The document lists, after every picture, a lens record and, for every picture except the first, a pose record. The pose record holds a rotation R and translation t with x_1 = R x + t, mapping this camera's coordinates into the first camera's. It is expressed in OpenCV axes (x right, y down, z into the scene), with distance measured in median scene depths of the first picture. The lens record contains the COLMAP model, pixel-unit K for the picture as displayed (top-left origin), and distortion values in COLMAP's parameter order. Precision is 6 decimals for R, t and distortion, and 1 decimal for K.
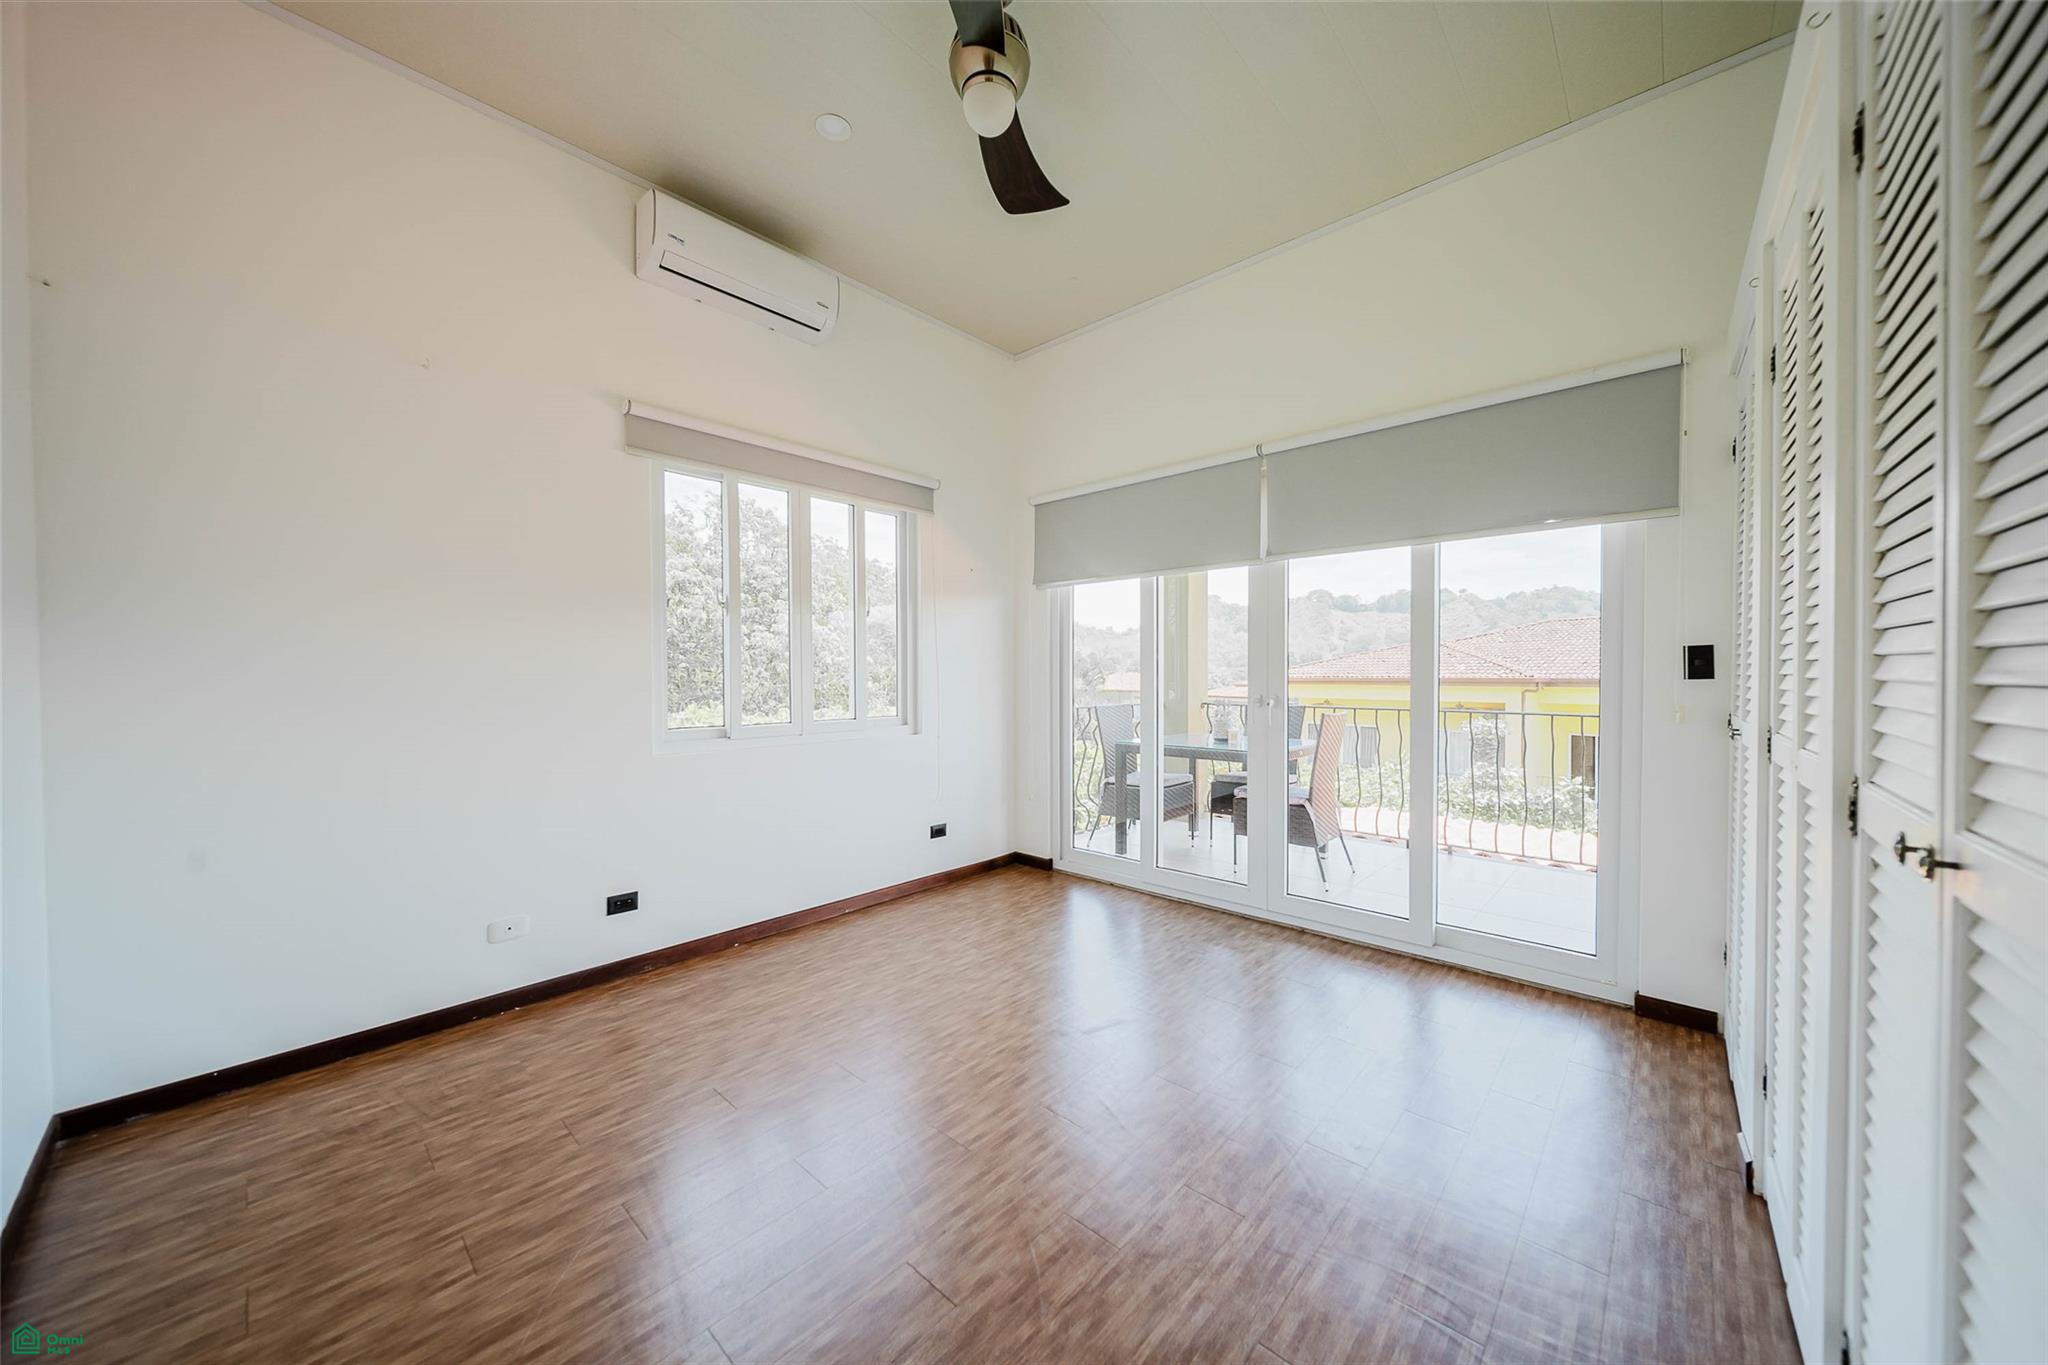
lens RADIAL K [[719.0, 0, 1018.8], [0, 719.0, 680.9], [0, 0, 1]] dist [0.000598, -0.000069]
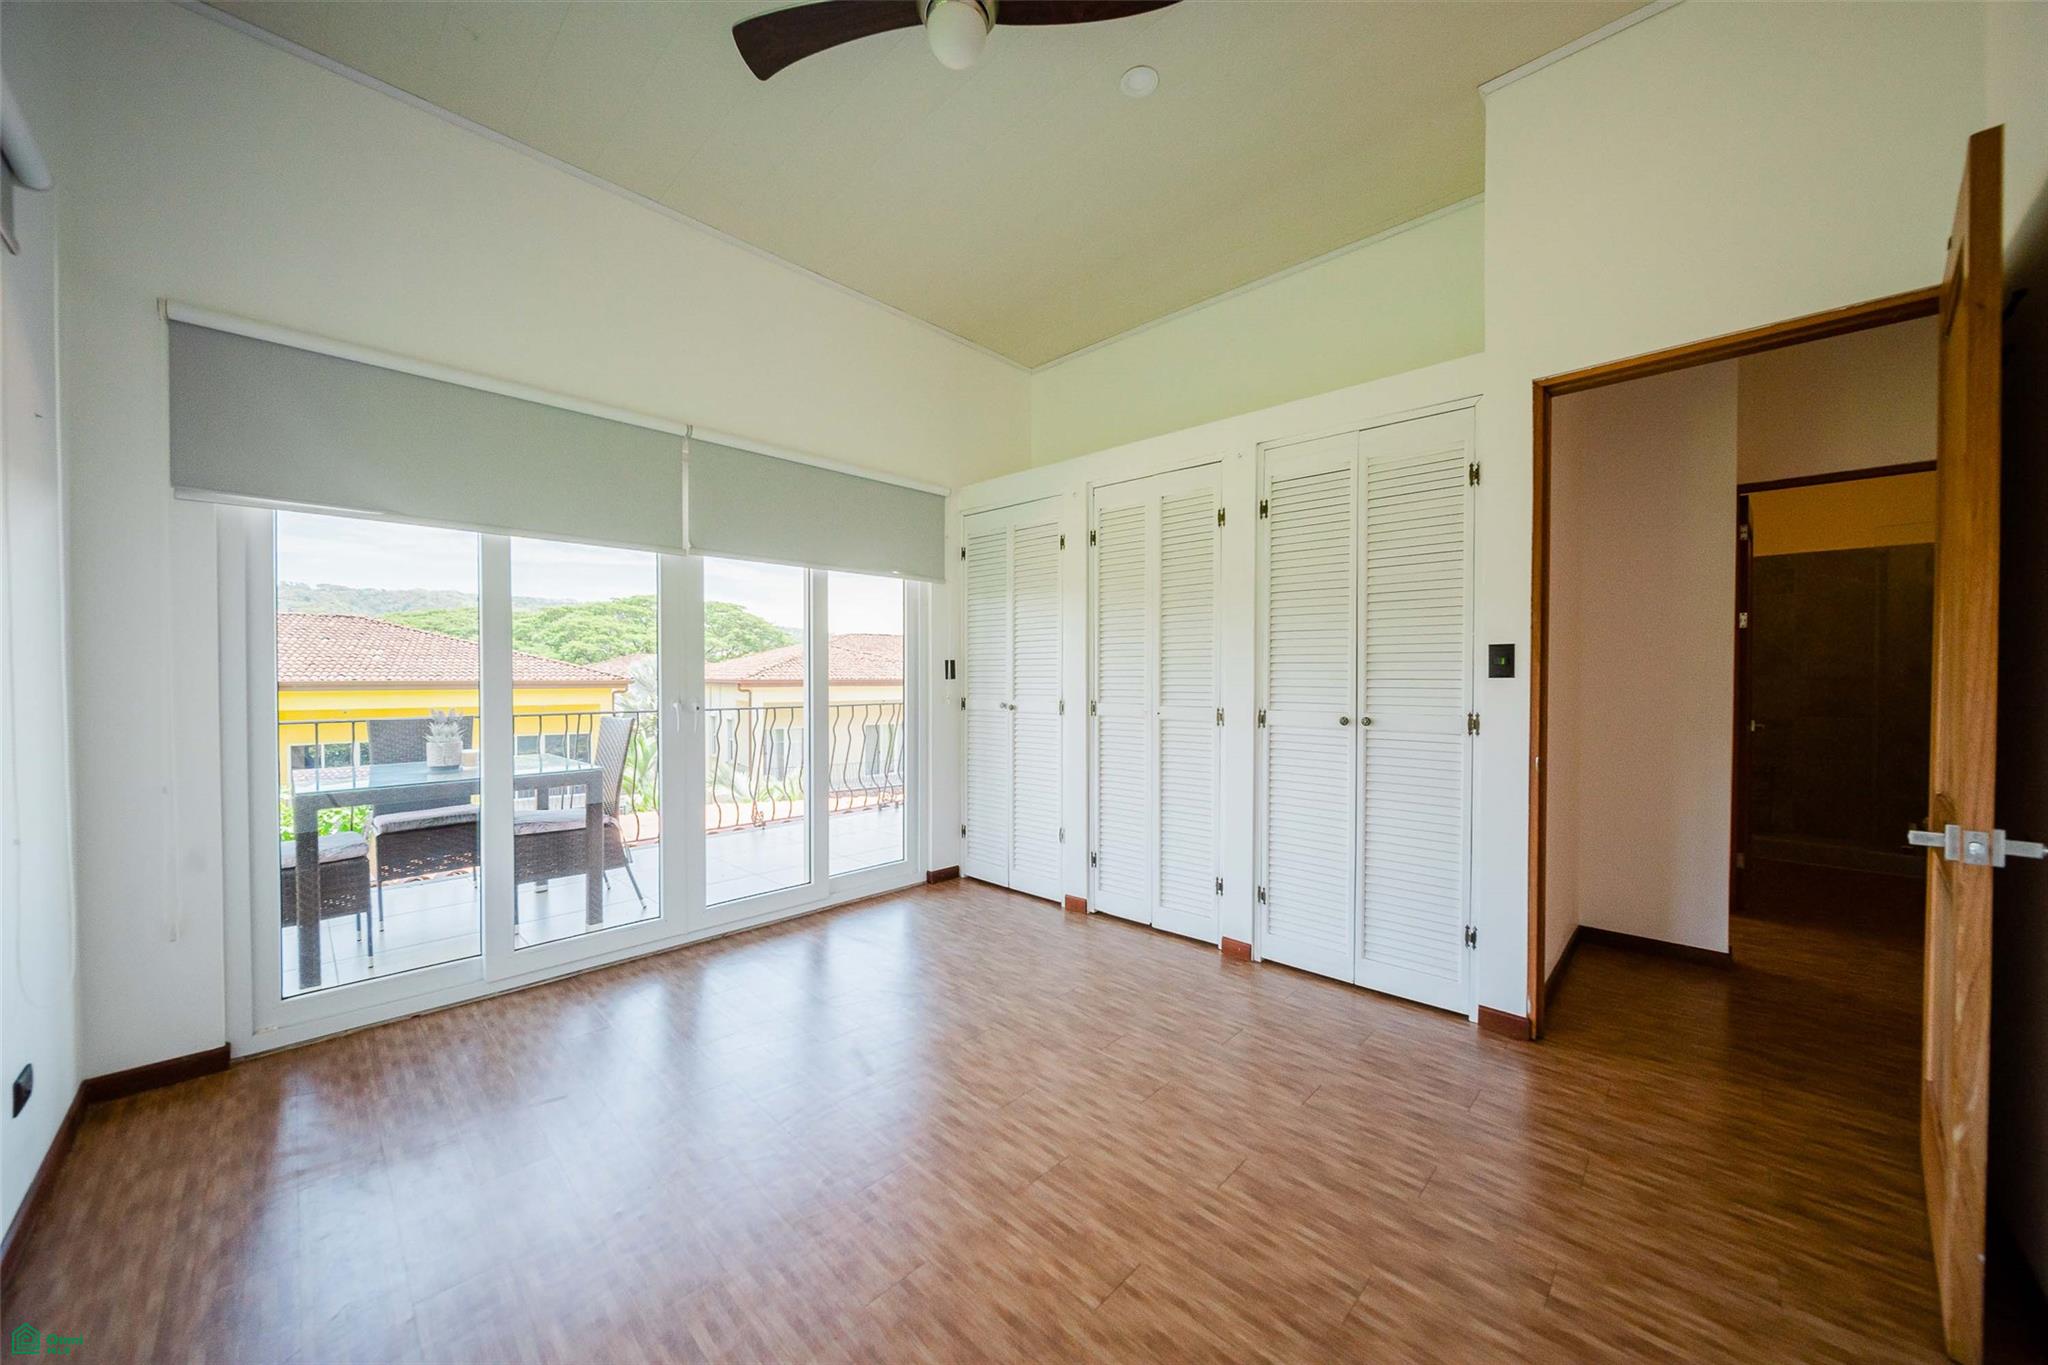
lens RADIAL K [[719.0, 0, 1030.8], [0, 719.0, 685.3], [0, 0, 1]] dist [0.000598, -0.000069]
pose [[0.013384, -0.011084, 0.999849, -0.579949], [0.009595, 0.999894, 0.010956, -0.004046], [-0.999864, 0.009447, 0.013489, 0.559274]]
